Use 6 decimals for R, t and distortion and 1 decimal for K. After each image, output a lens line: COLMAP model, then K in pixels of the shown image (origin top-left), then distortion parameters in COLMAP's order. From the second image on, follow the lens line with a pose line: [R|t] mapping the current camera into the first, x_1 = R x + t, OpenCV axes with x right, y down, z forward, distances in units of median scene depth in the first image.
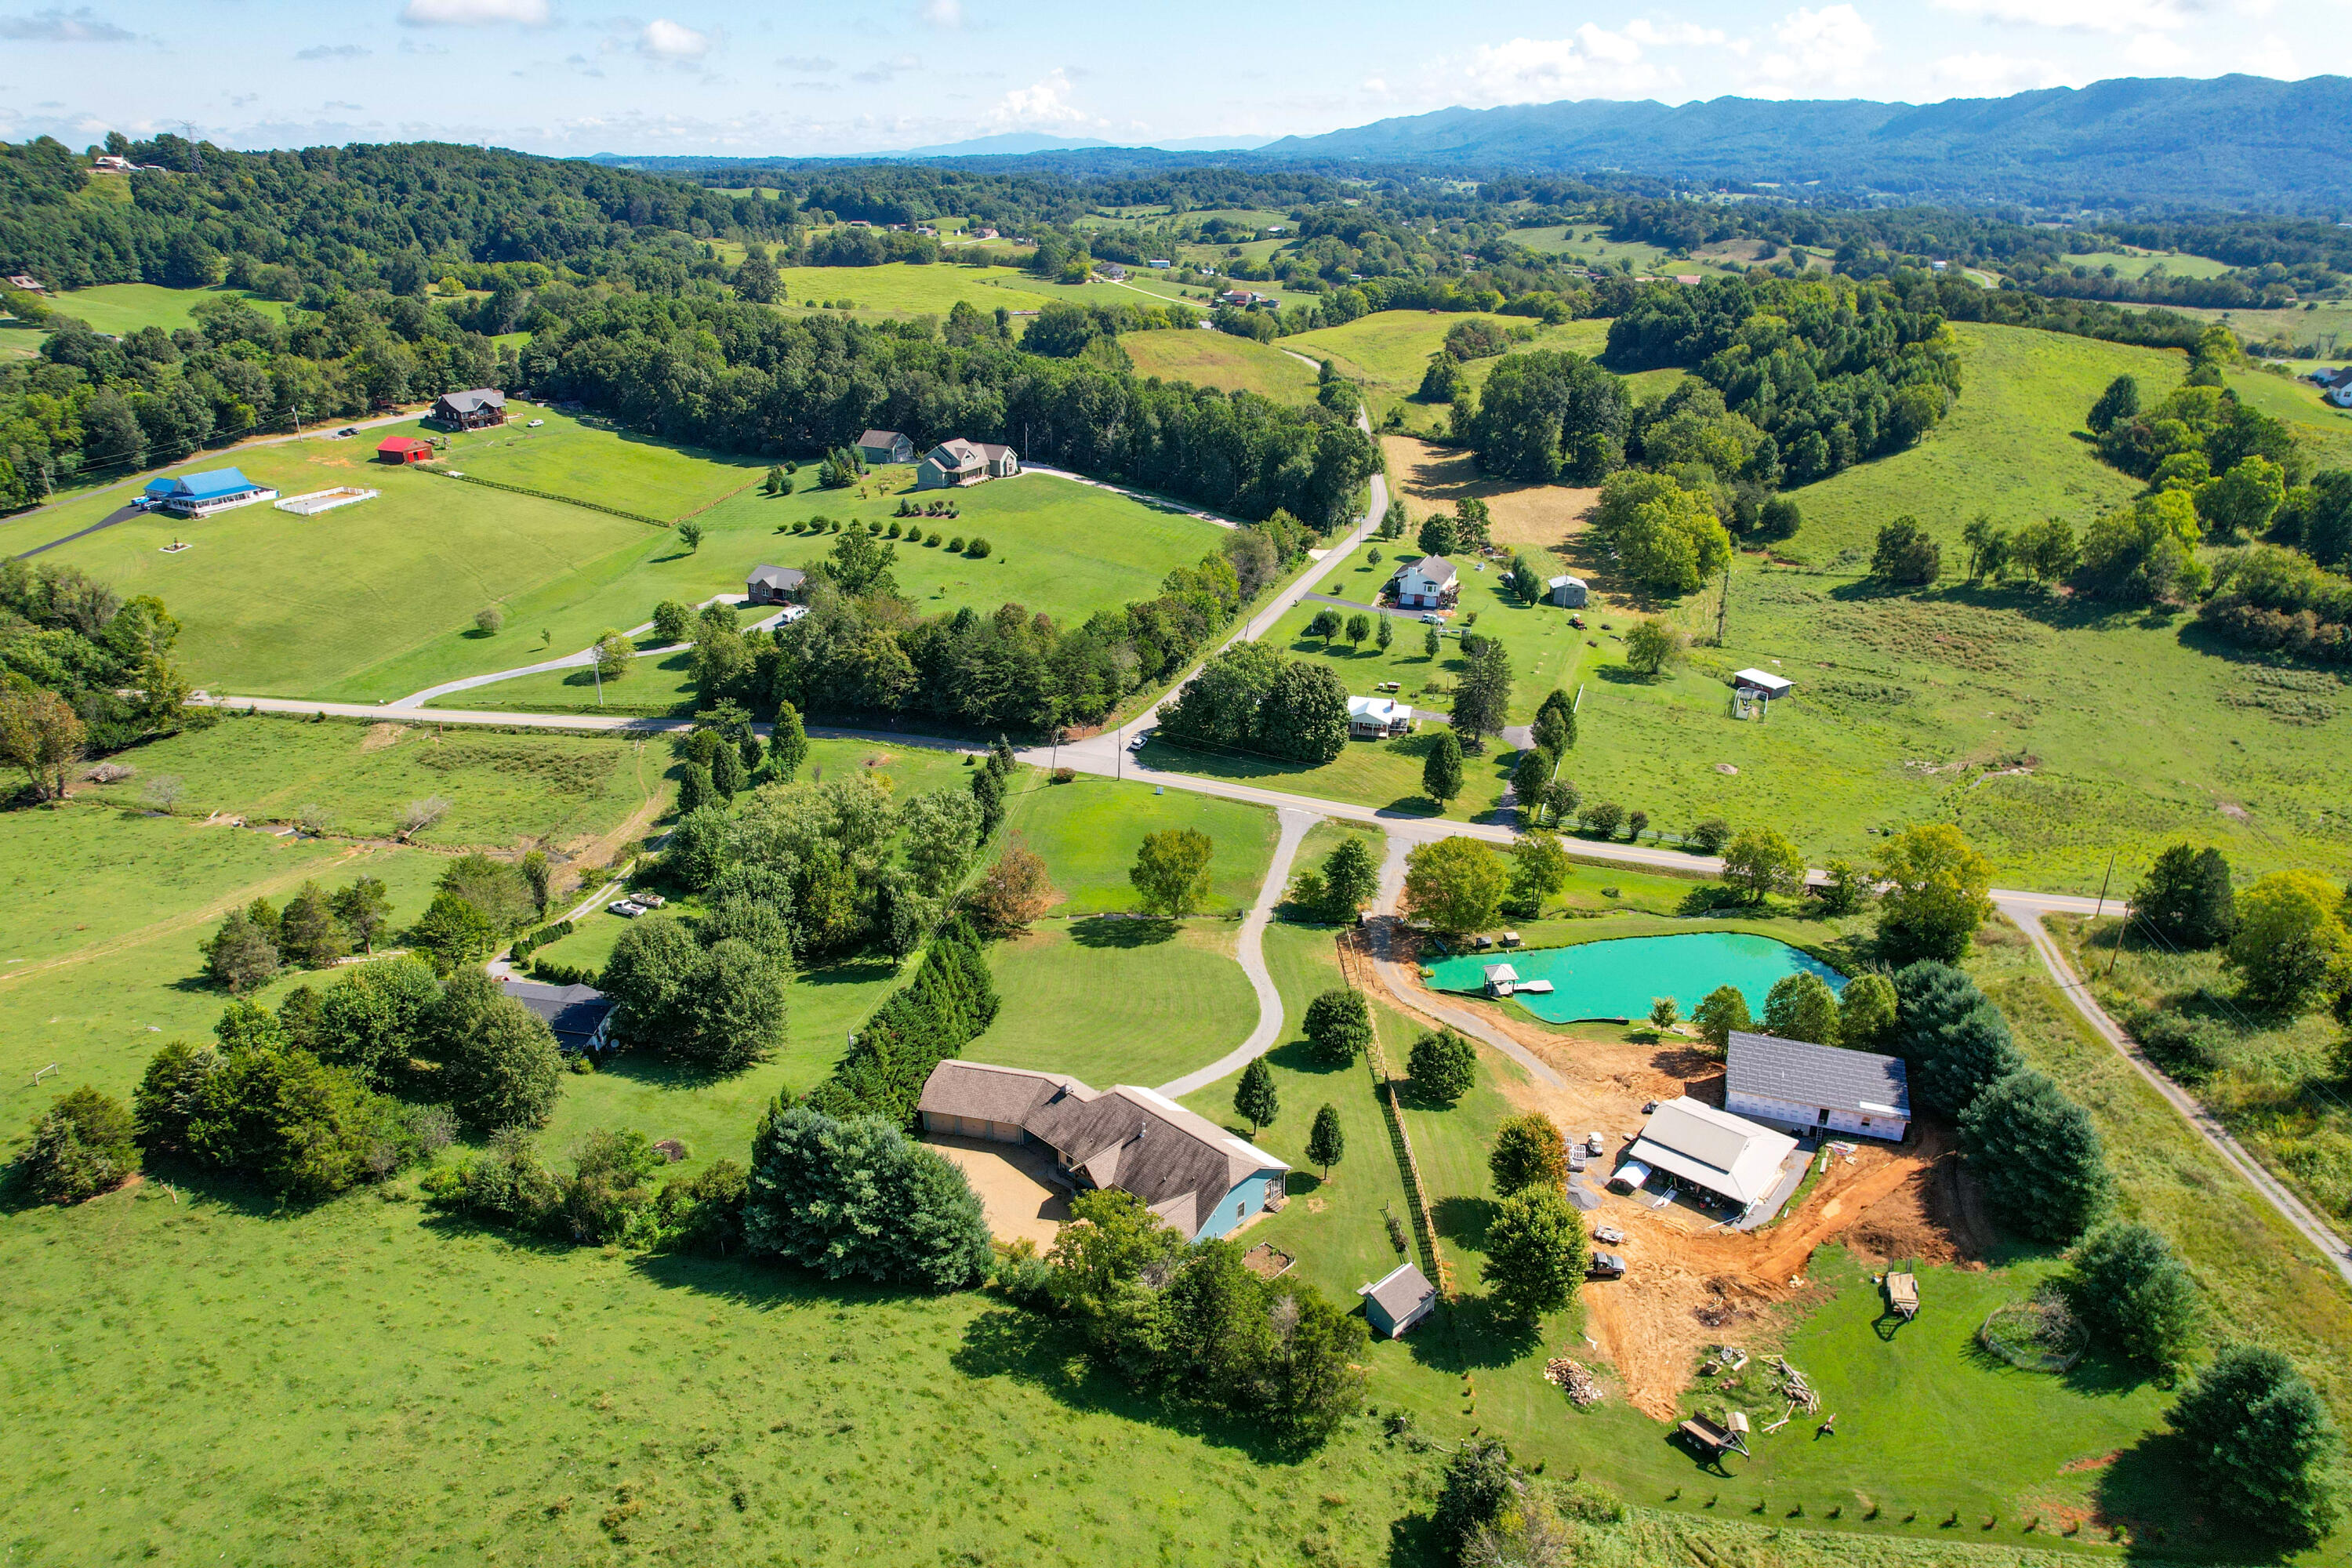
lens RADIAL K [[1505.2, 0, 1177.4], [0, 1505.2, 792.3], [0, 0, 1]] dist [-0.082046, 0.073264]
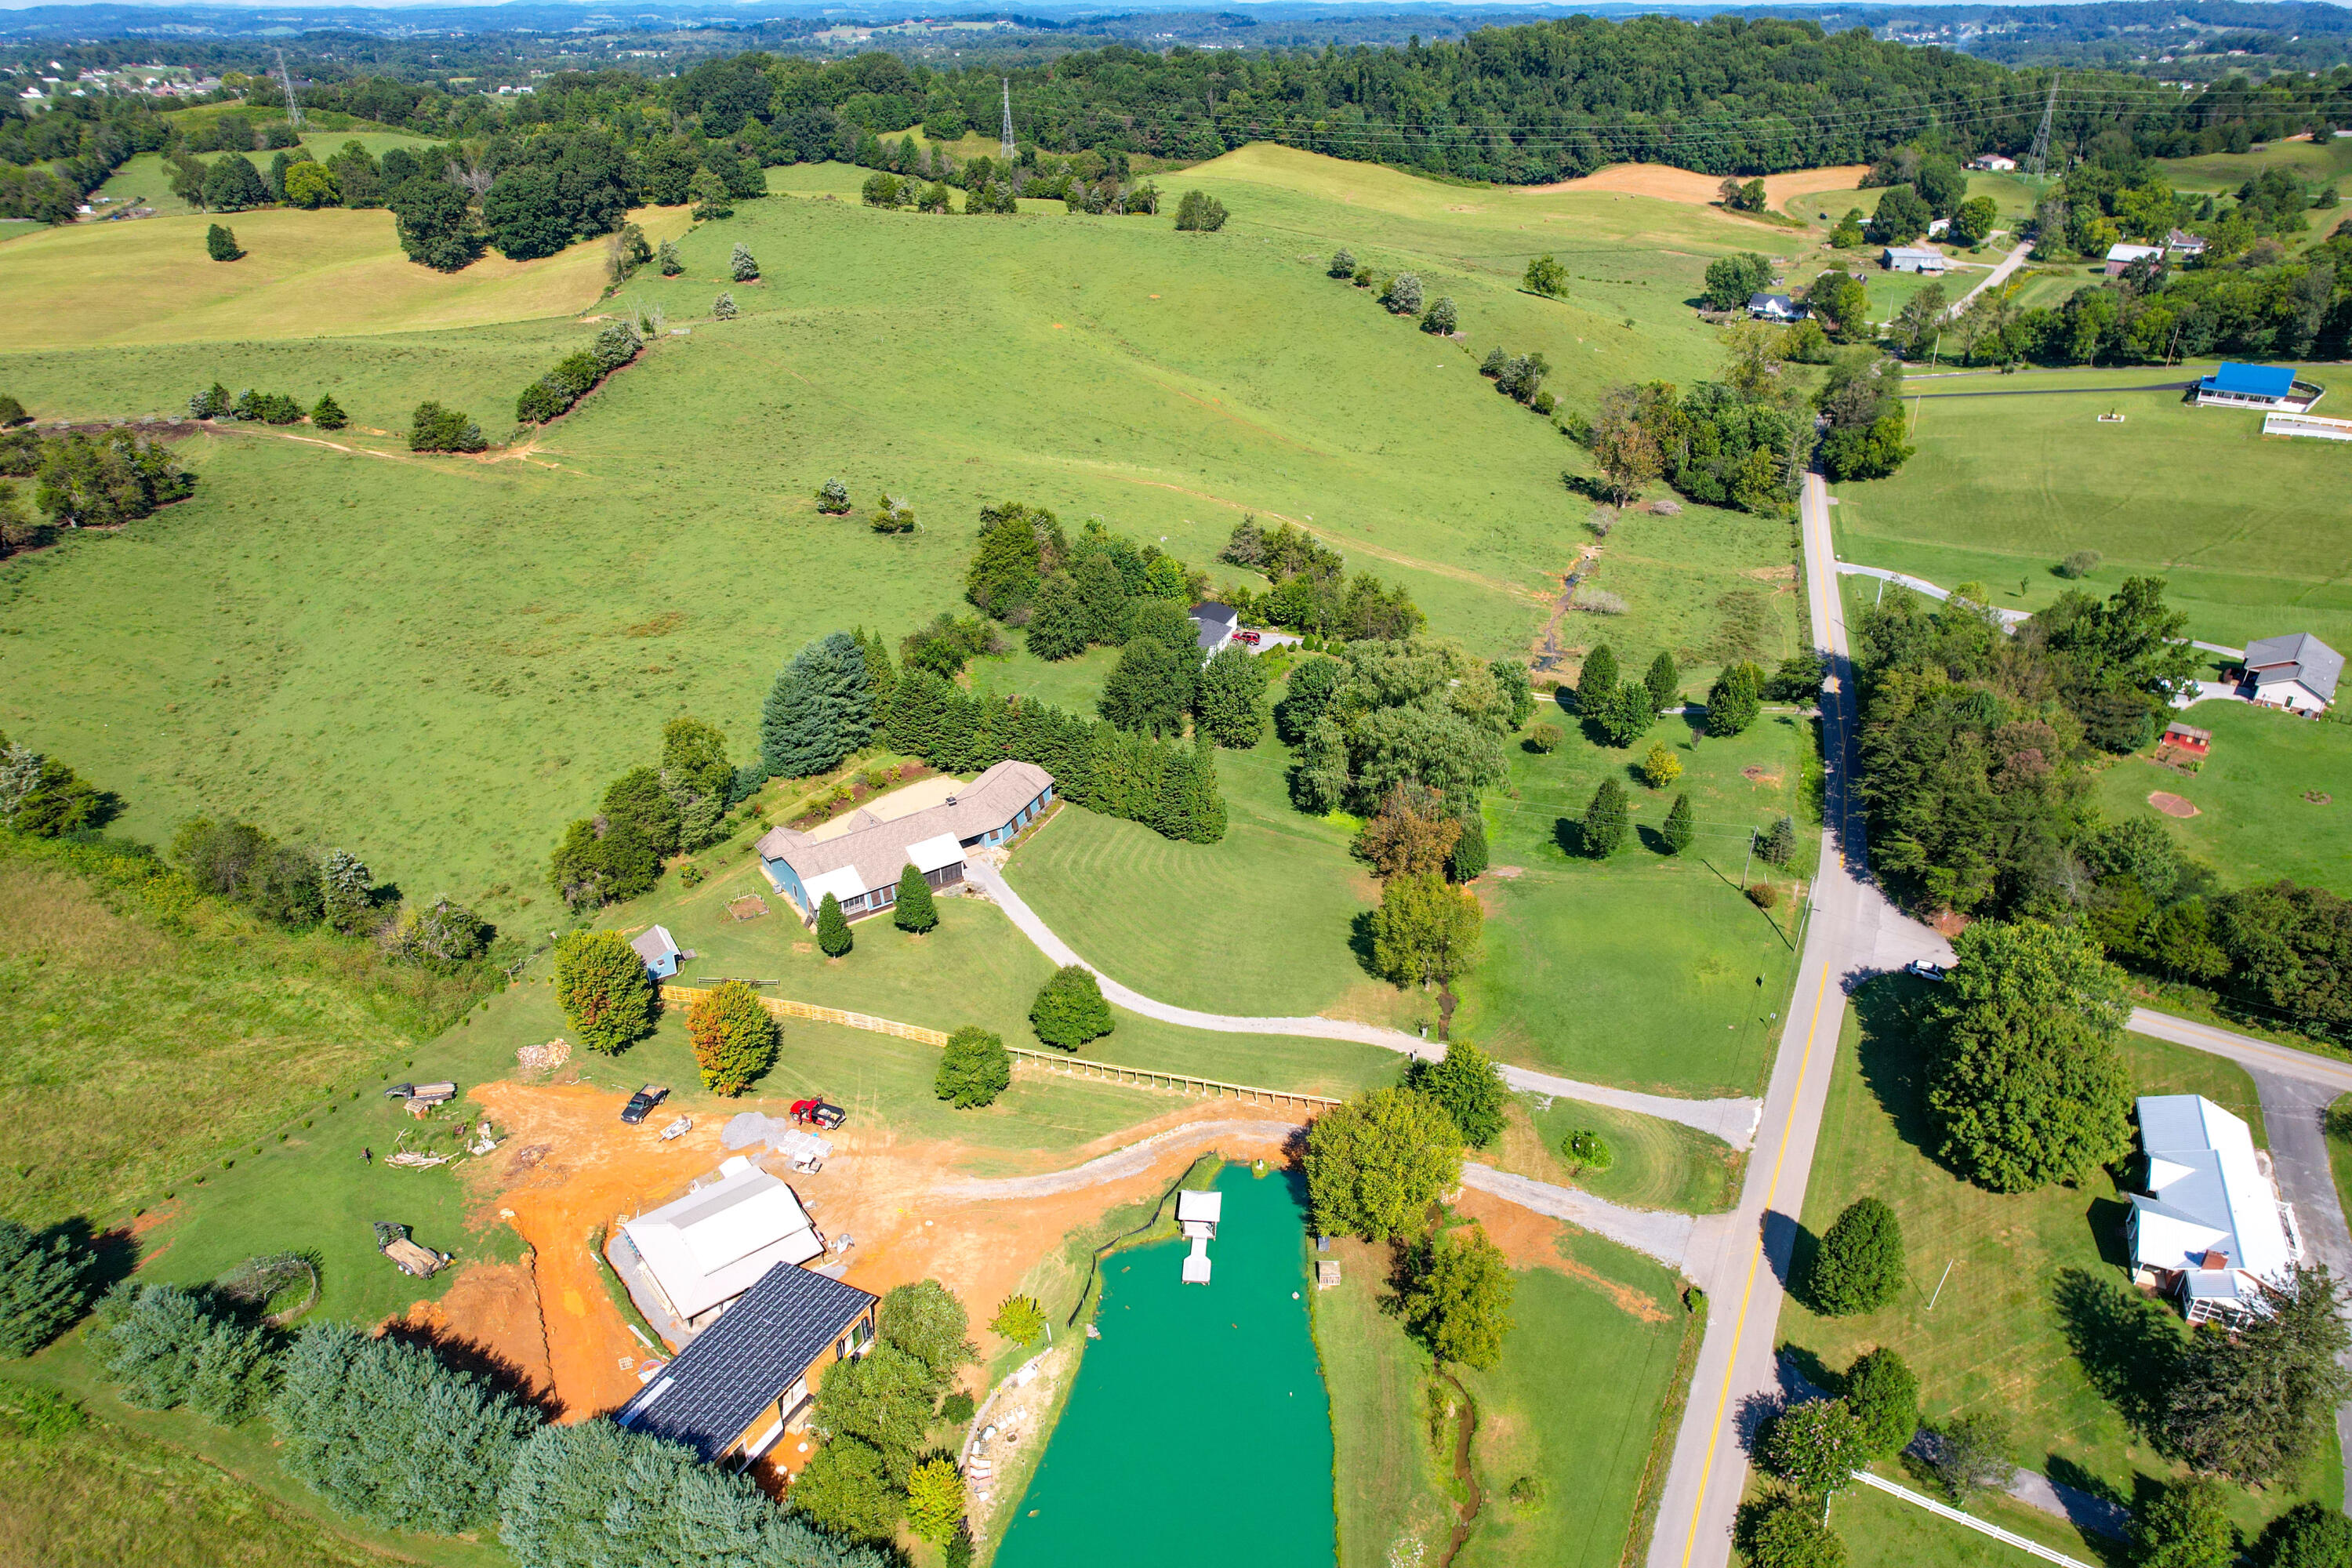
lens RADIAL K [[1505.2, 0, 1178.5], [0, 1505.2, 795.6], [0, 0, 1]] dist [-0.082046, 0.073264]
pose [[-0.188028, 0.460321, -0.867612, 0.557187], [-0.388806, 0.776318, 0.496145, -0.283764], [0.901929, 0.430622, 0.033006, 0.660079]]
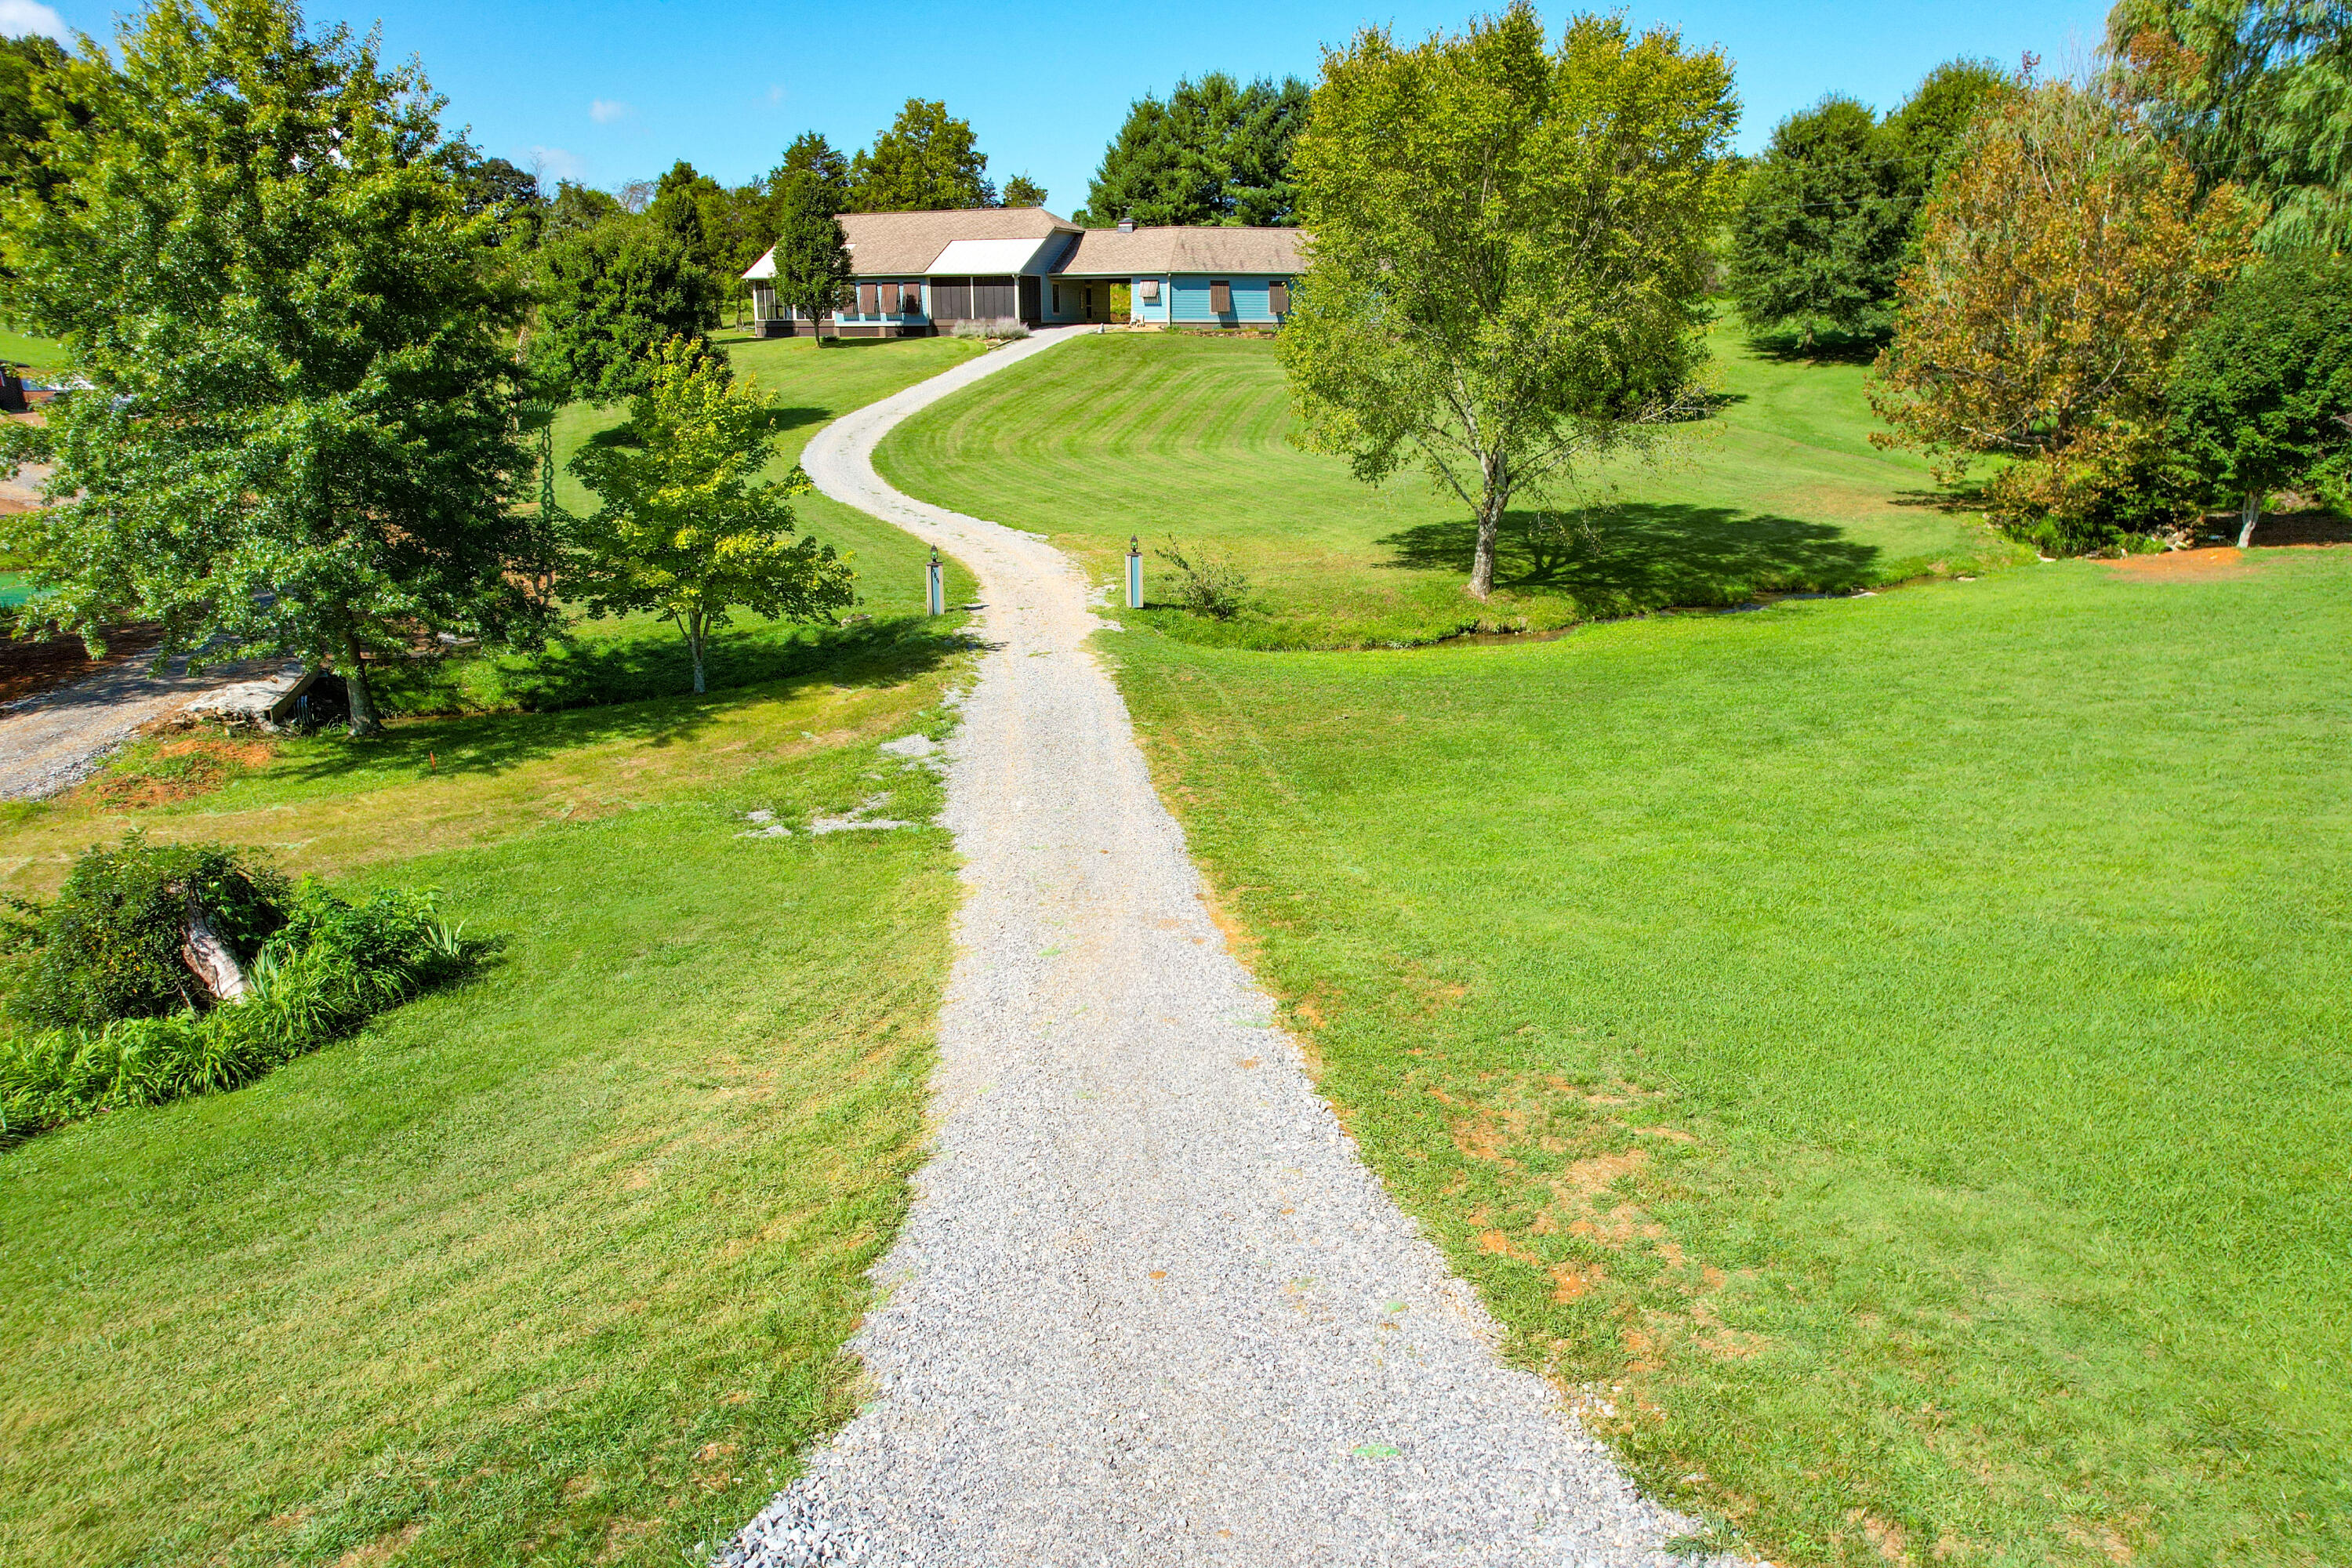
lens RADIAL K [[1505.2, 0, 1184.0], [0, 1505.2, 800.2], [0, 0, 1]] dist [-0.082046, 0.073264]
pose [[-0.933912, 0.101786, -0.342706, 0.078146], [-0.145540, 0.767334, 0.624514, -0.000847], [0.326537, 0.633118, -0.701808, 0.922878]]
